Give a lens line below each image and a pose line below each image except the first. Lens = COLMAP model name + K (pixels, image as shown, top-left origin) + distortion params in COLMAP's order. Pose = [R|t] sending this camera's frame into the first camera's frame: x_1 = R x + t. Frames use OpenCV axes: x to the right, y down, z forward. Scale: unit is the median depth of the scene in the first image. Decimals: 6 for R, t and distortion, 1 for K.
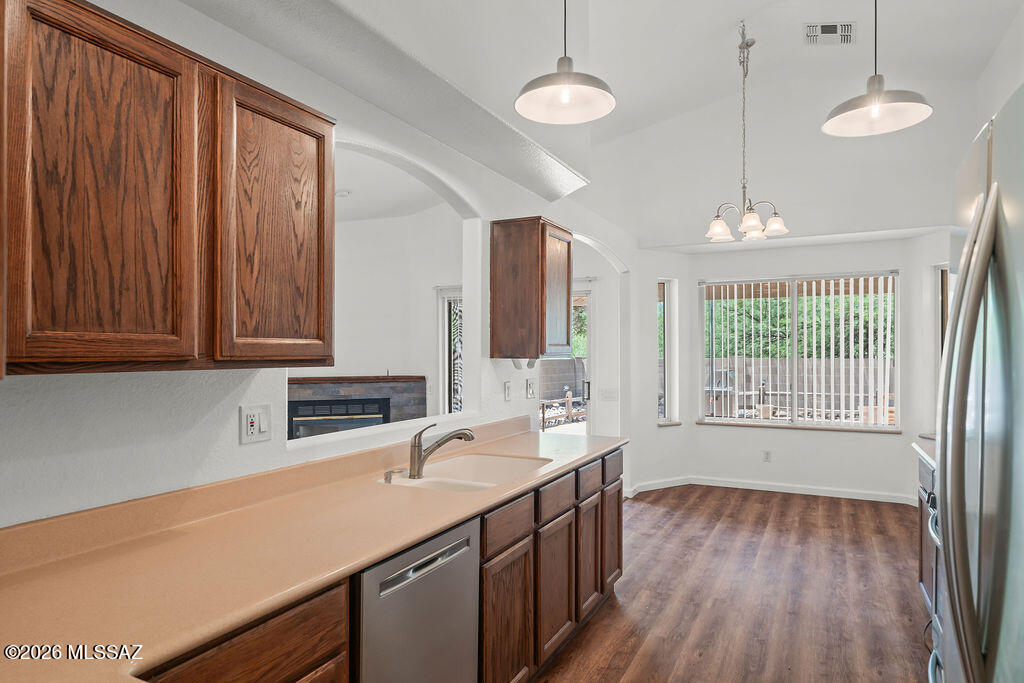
lens RADIAL K [[627.2, 0, 516.4], [0, 627.2, 349.1], [0, 0, 1]] dist [-0.003885, -0.000511]
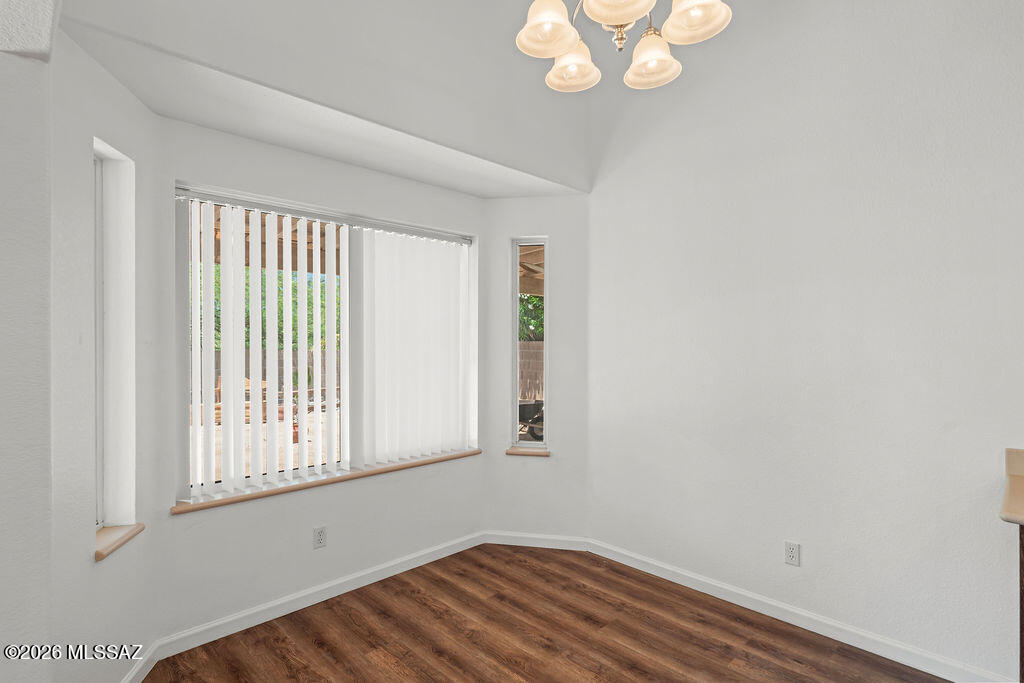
lens RADIAL K [[525.9, 0, 510.6], [0, 525.9, 343.9], [0, 0, 1]] dist [0.005936, 0.000478]
pose [[0.327841, -0.005528, 0.944717, 0.032959], [-0.002652, 0.999974, 0.006772, -0.000783], [-0.944729, -0.004726, 0.327817, 0.897245]]
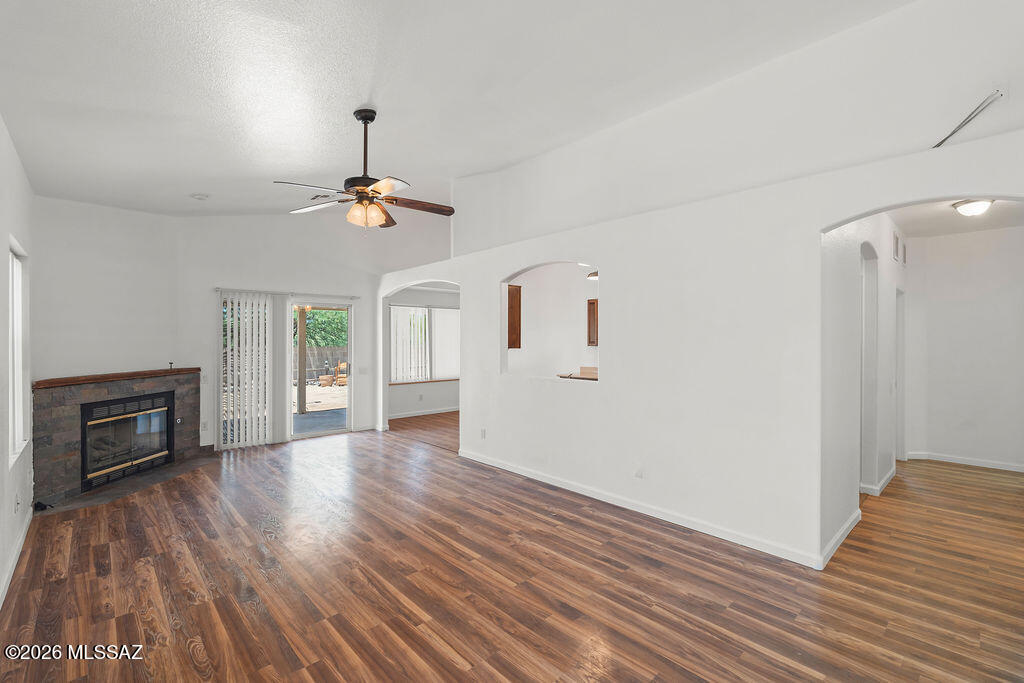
lens RADIAL K [[453.3, 0, 509.3], [0, 453.3, 339.0], [0, 0, 1]] dist [-0.003666, -0.000770]
pose [[0.356325, 0.002084, 0.934360, -1.048361], [-0.003533, 0.999993, -0.000883, -0.012307], [-0.934355, -0.002986, 0.356330, 0.315695]]
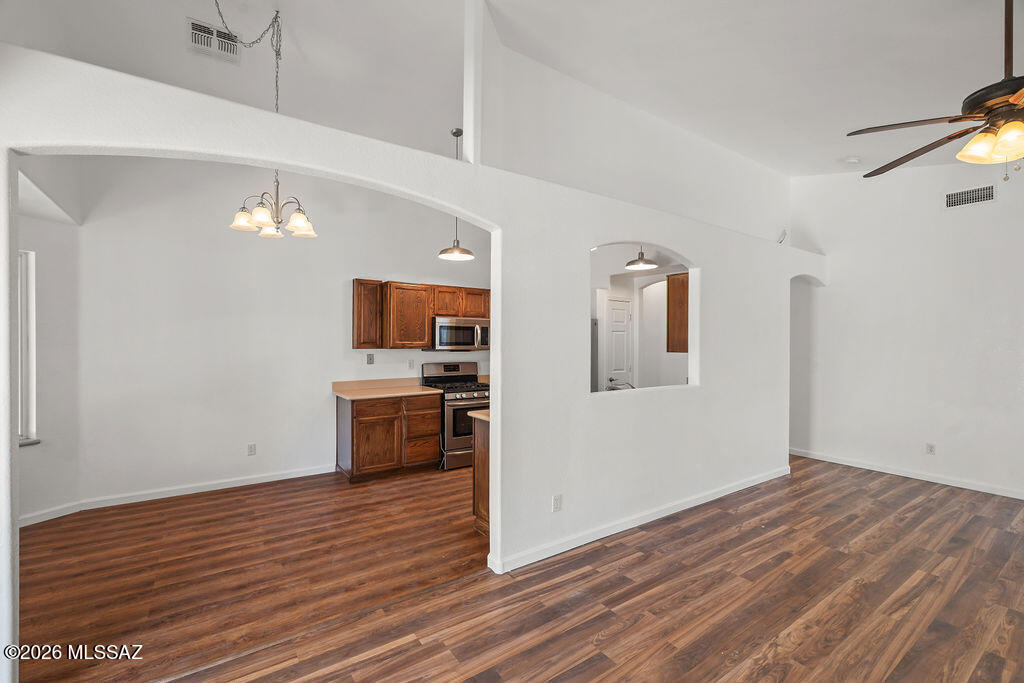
lens RADIAL K [[453.3, 0, 512.7], [0, 453.3, 342.6], [0, 0, 1]] dist [-0.003666, -0.000770]
pose [[-0.875975, -0.005842, 0.482321, -0.285011], [-0.004386, 0.999982, 0.004147, -0.009425], [-0.482337, 0.001517, -0.875985, 1.358640]]
